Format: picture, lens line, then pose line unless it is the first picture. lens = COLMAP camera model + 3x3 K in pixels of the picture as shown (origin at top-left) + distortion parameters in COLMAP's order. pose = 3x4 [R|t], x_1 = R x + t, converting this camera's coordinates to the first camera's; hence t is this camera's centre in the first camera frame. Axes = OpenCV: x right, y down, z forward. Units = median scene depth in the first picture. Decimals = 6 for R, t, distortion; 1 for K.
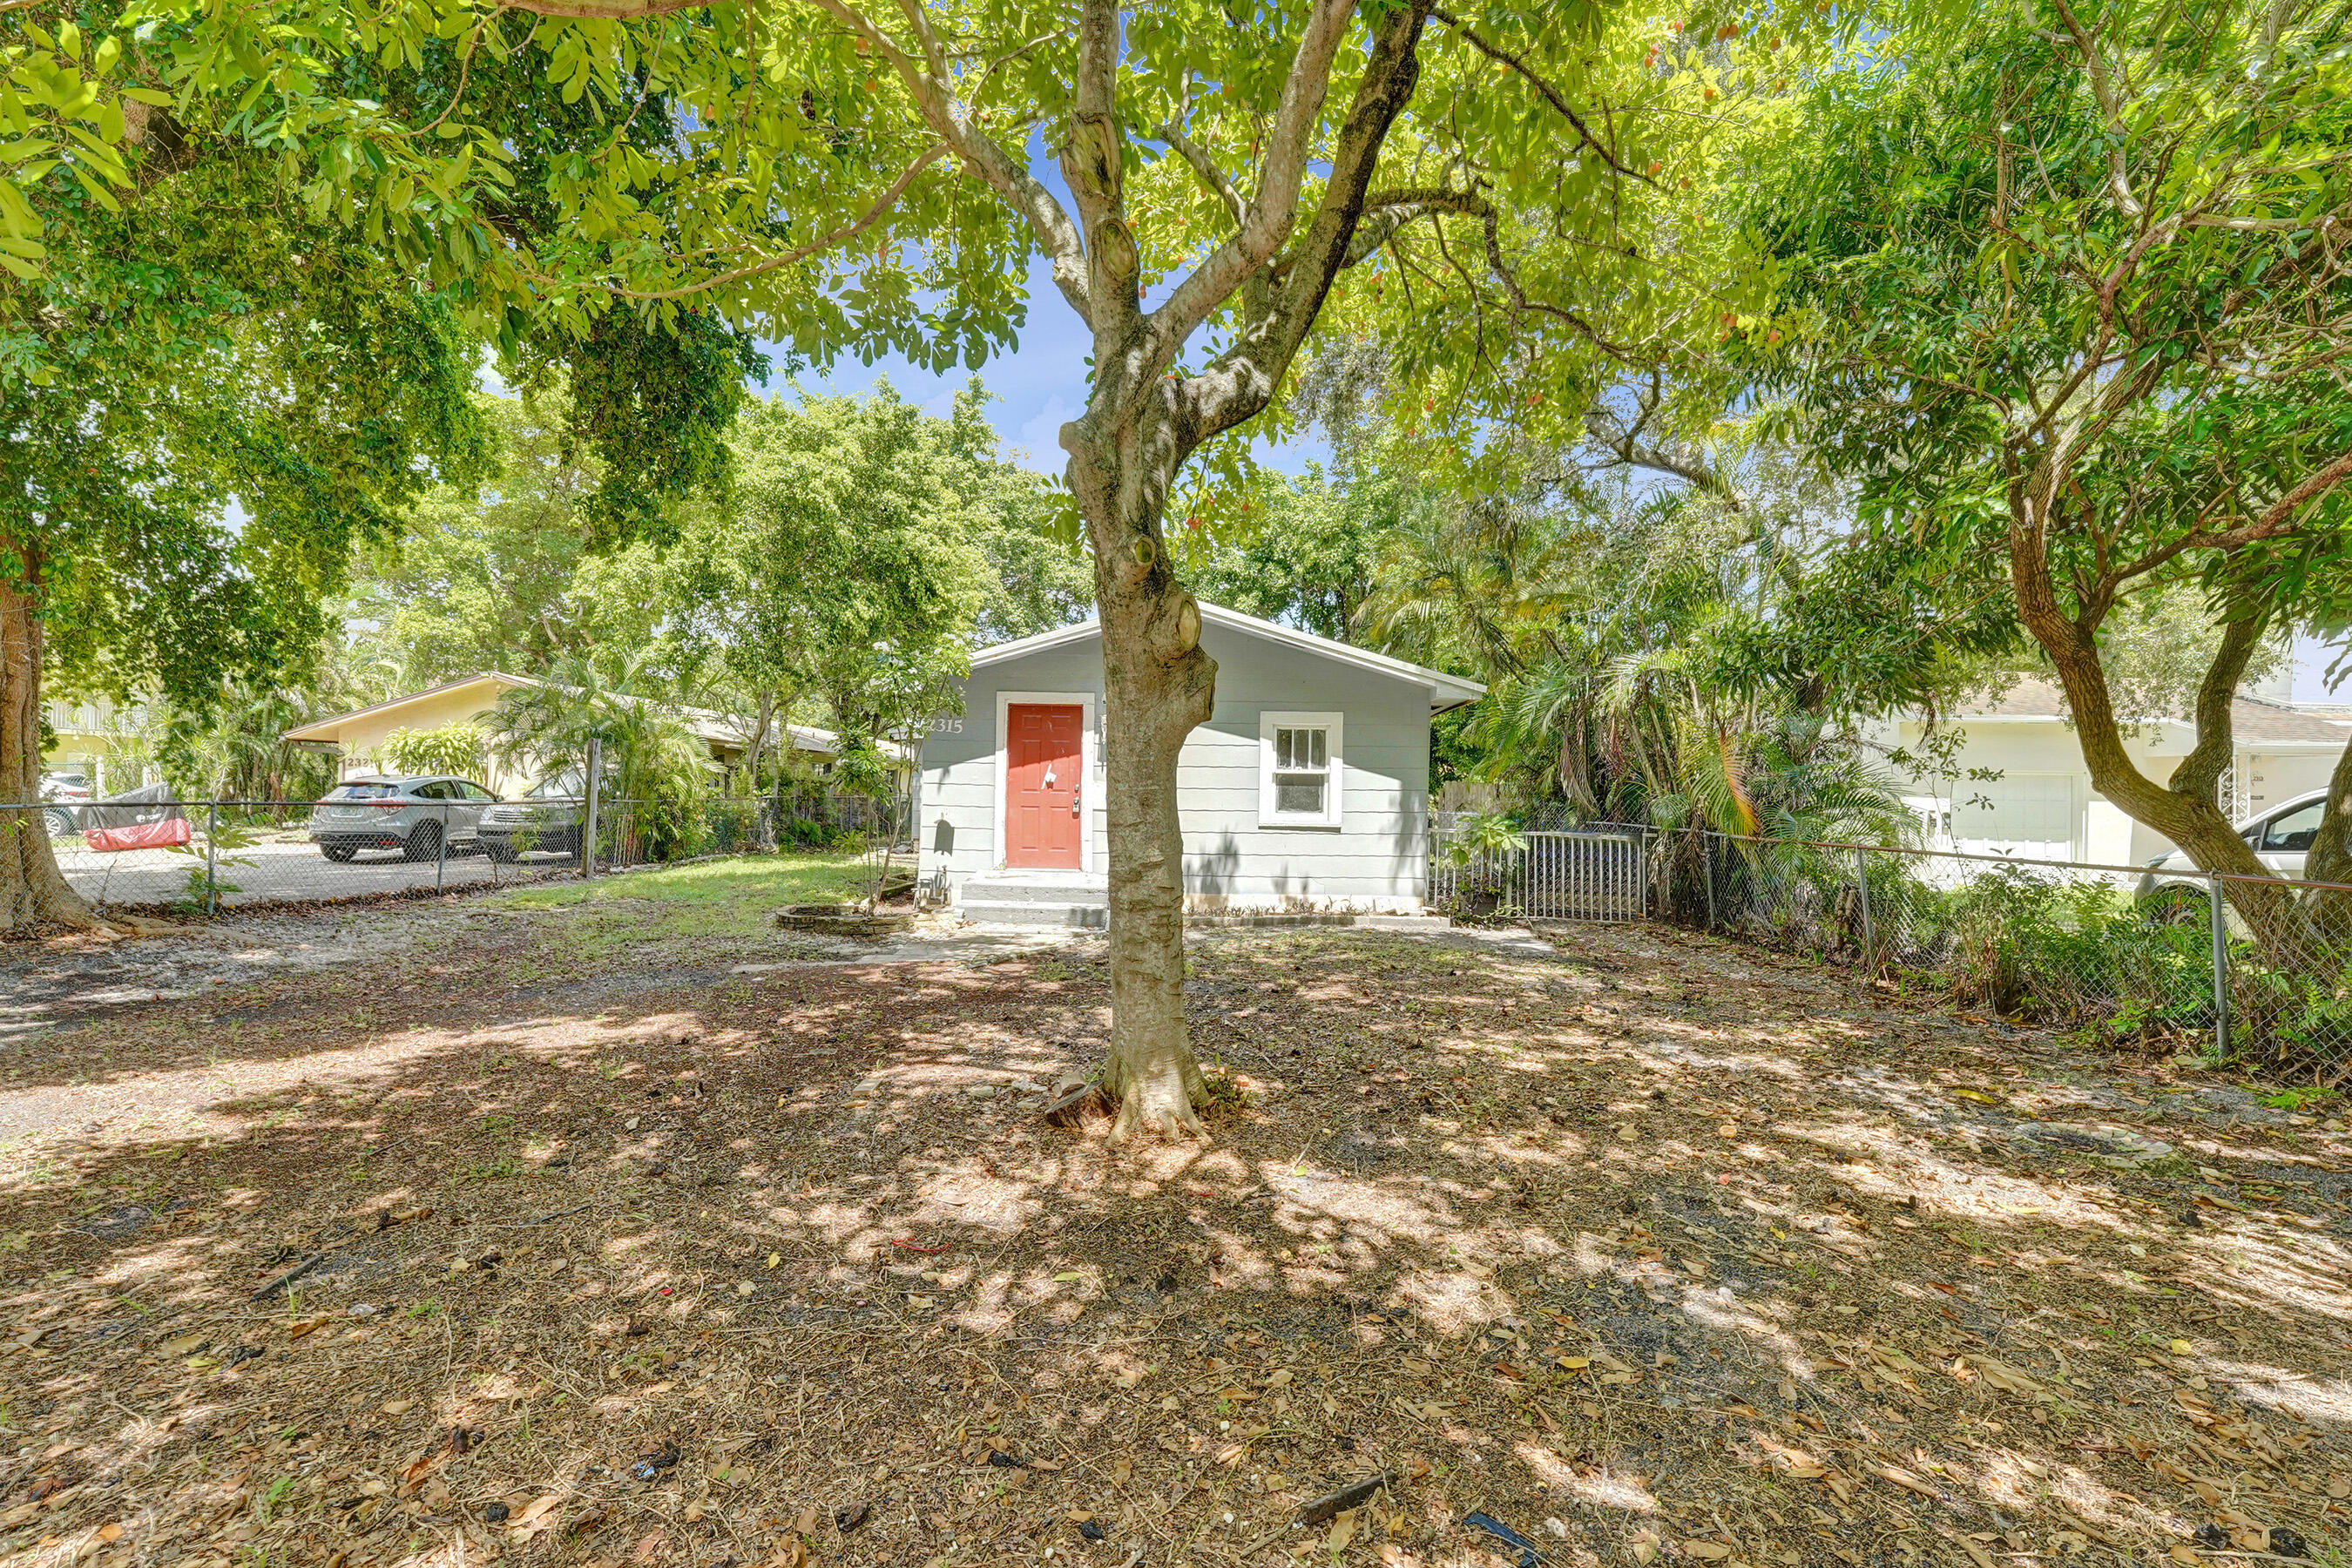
lens RADIAL K [[1004.7, 0, 1148.9], [0, 1004.7, 786.9], [0, 0, 1]] dist [-0.008735, 0.002476]
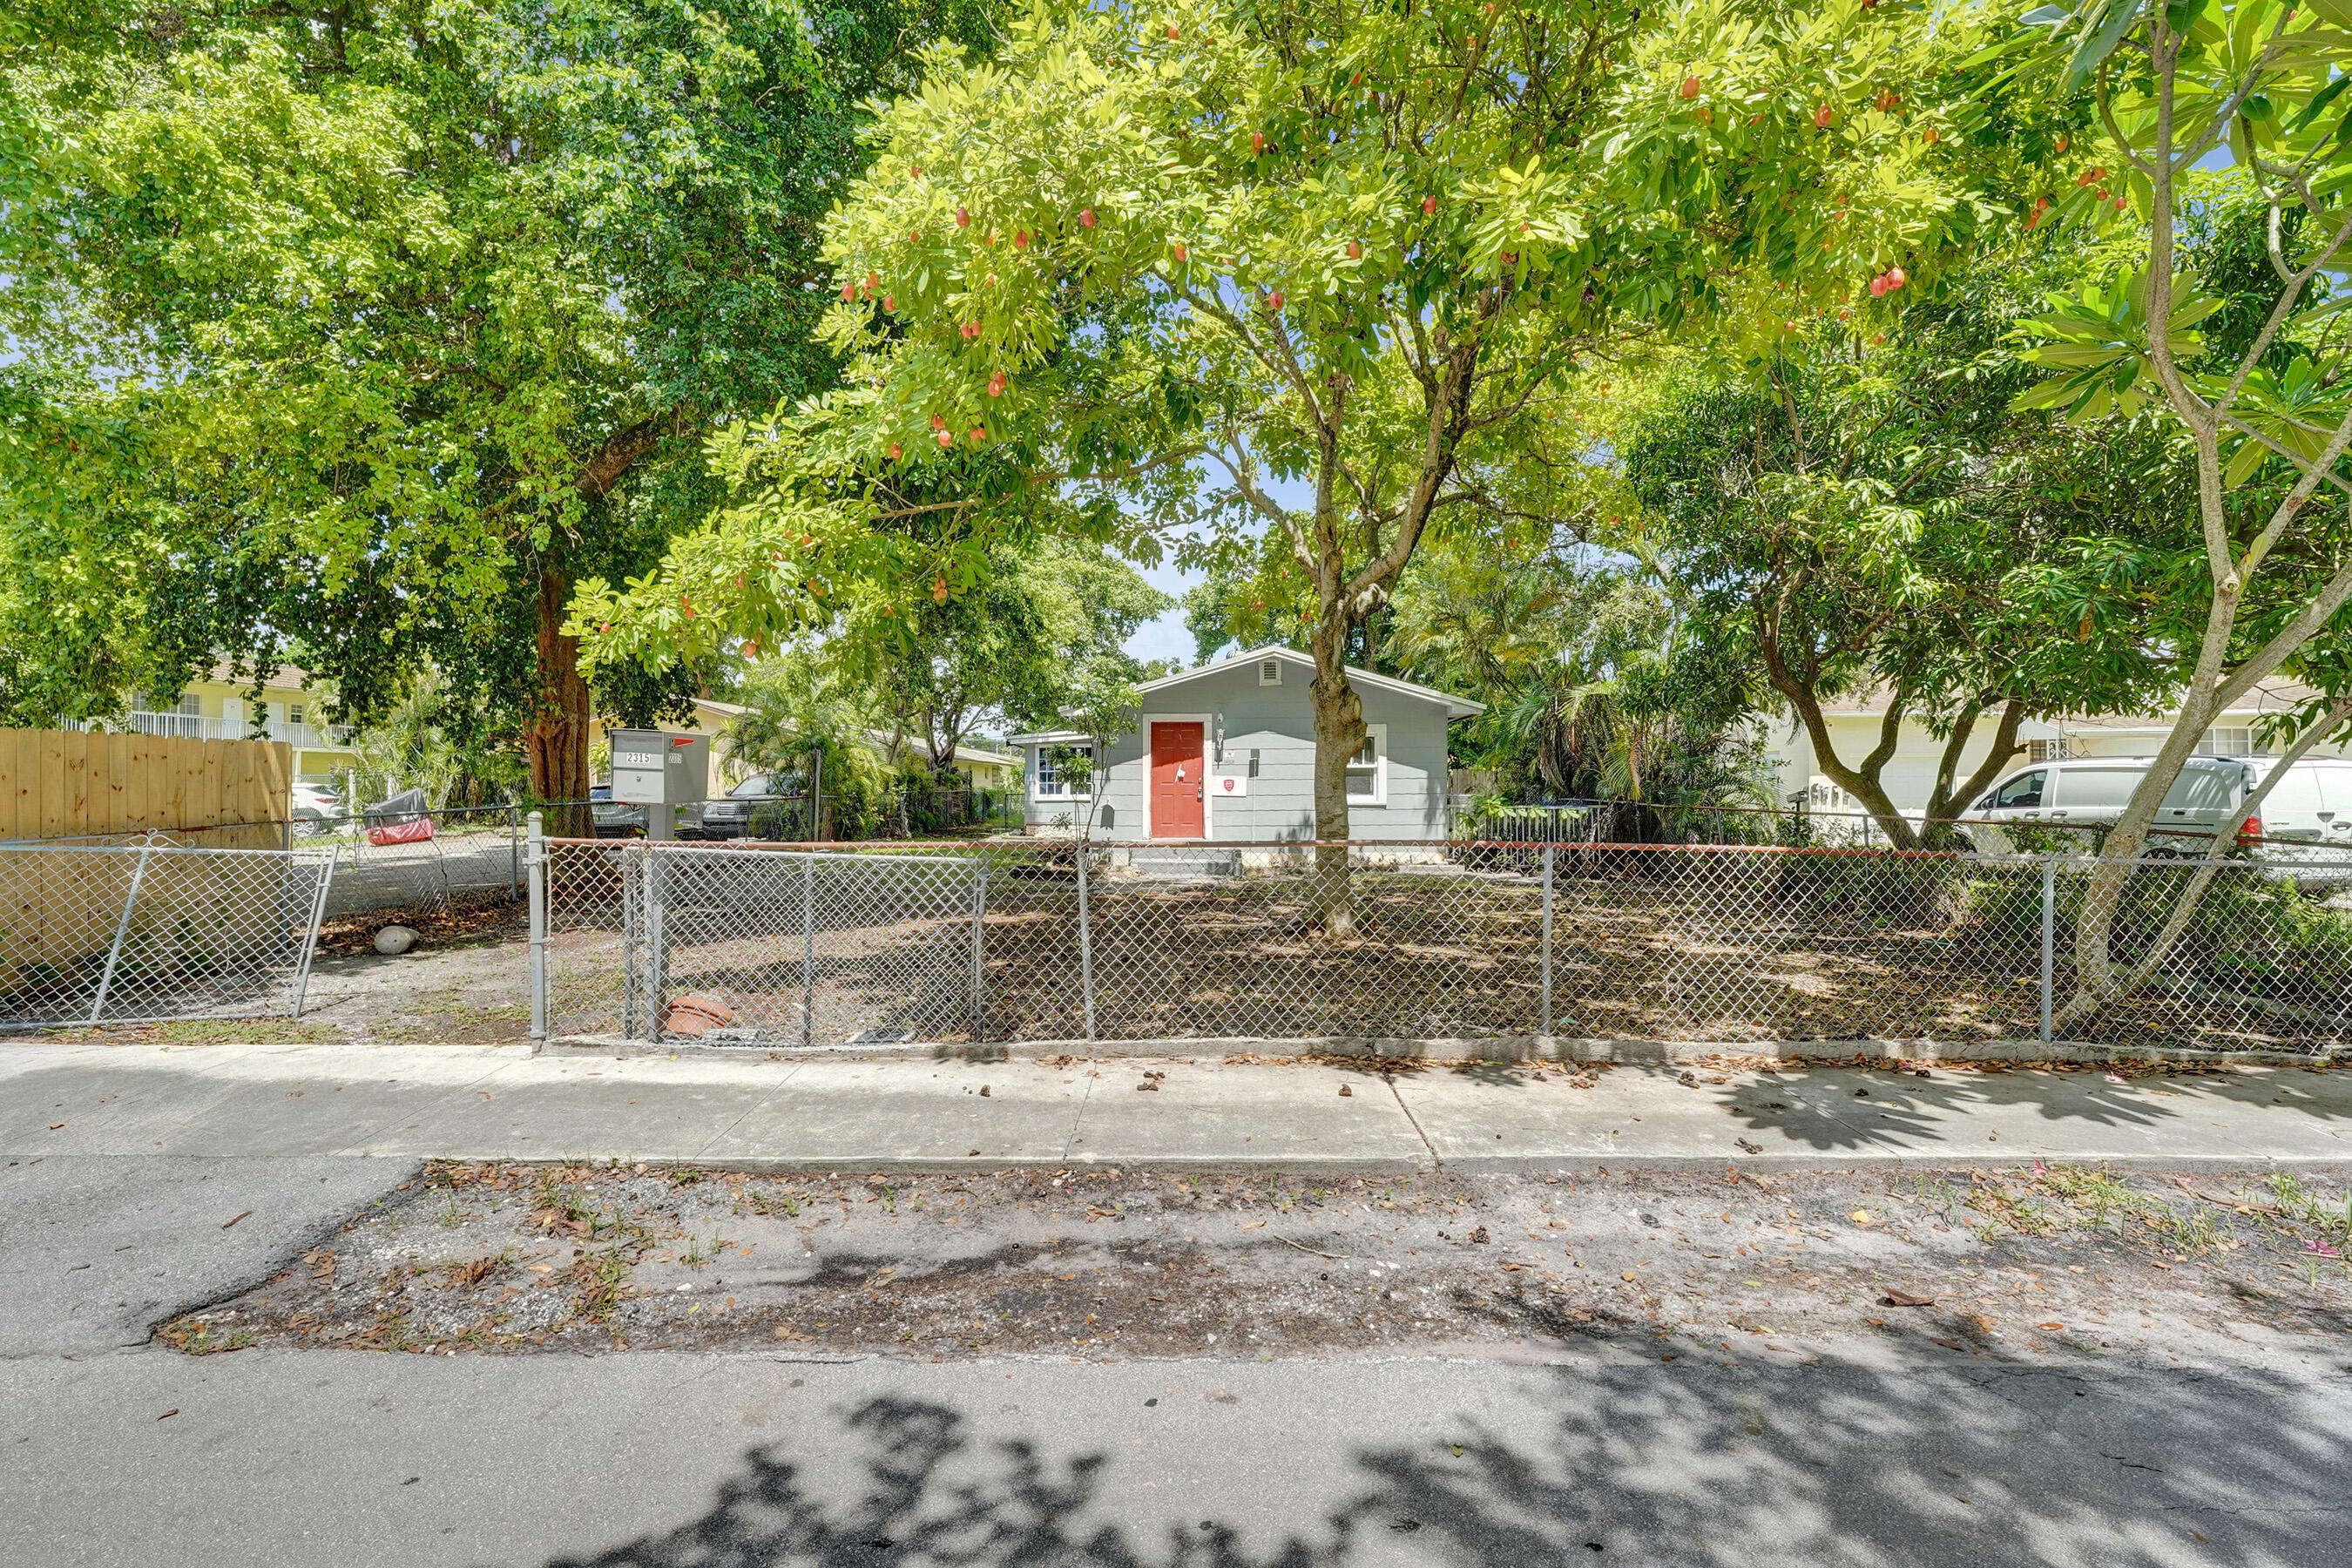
lens RADIAL K [[1004.7, 0, 1168.6], [0, 1004.7, 809.5], [0, 0, 1]] dist [-0.008735, 0.002476]
pose [[0.999576, -0.018615, 0.022403, -0.149906], [0.017907, 0.999347, 0.031380, -0.003476], [-0.022973, -0.030966, 0.999256, -0.420591]]
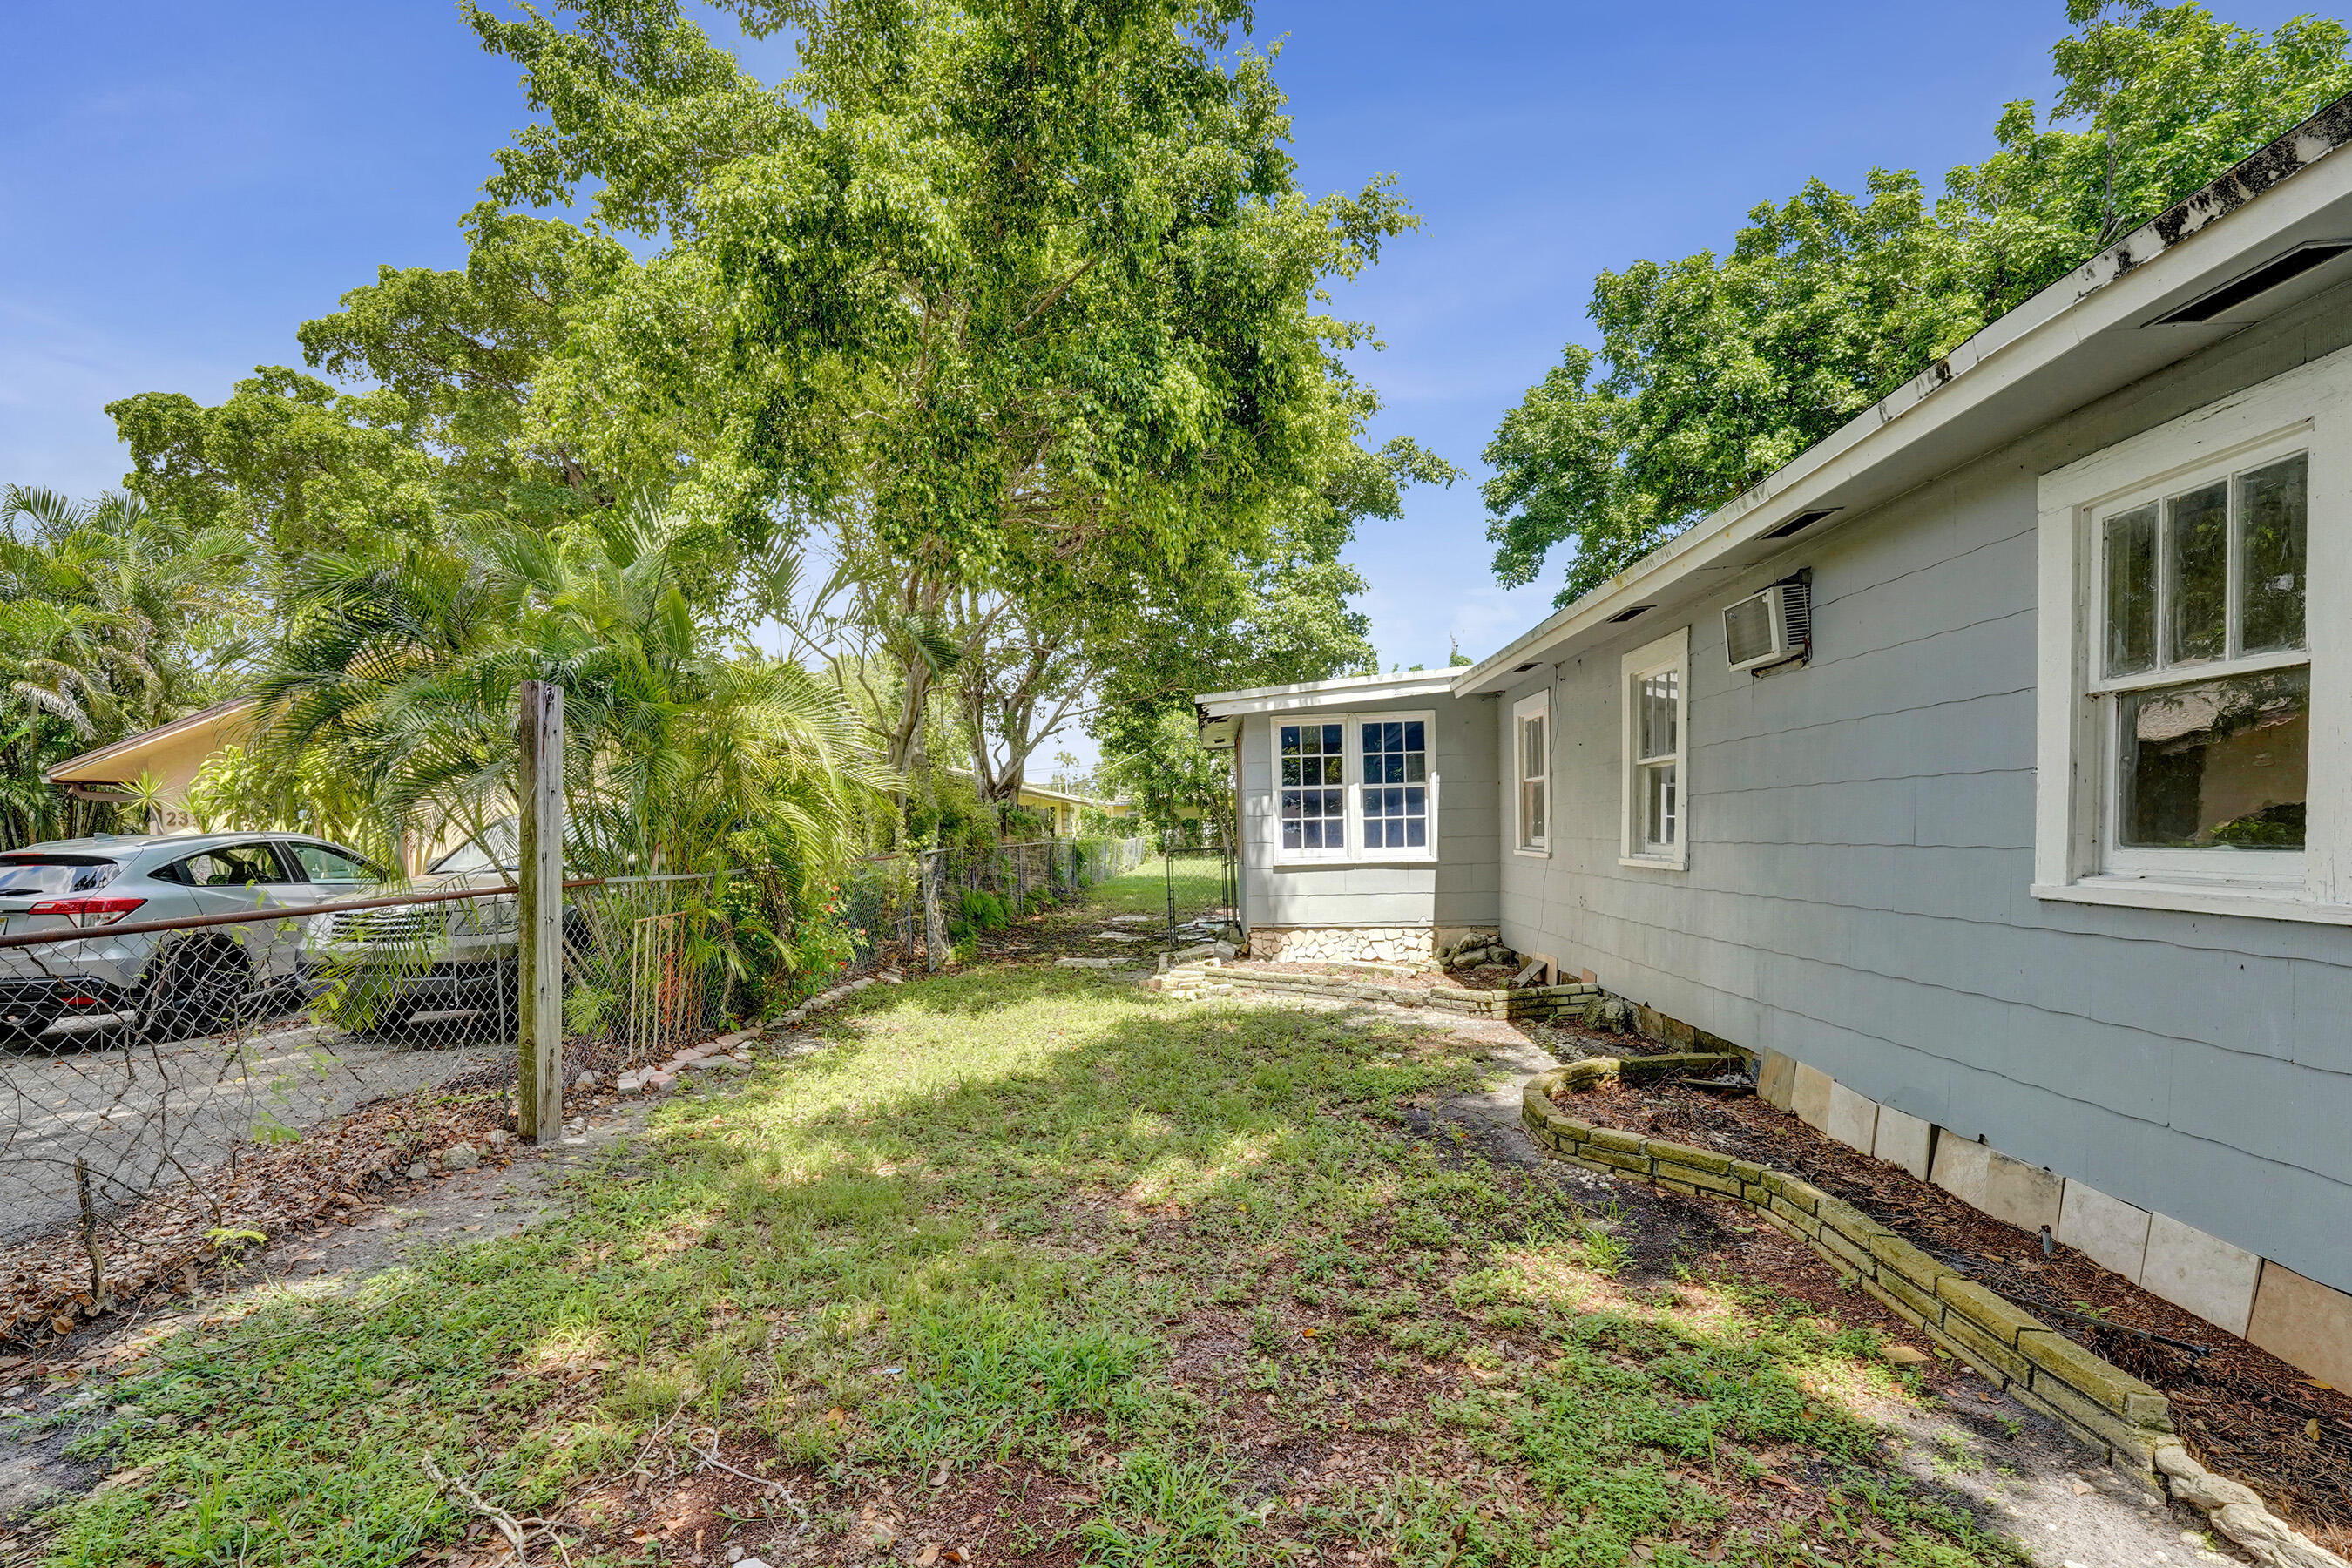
lens RADIAL K [[1004.7, 0, 1145.9], [0, 1004.7, 855.8], [0, 0, 1]] dist [-0.008735, 0.002476]
pose [[0.998686, -0.040768, -0.031036, -0.459211], [0.041746, 0.998631, 0.031524, 0.002328], [0.029708, -0.032778, 0.999021, 0.892664]]
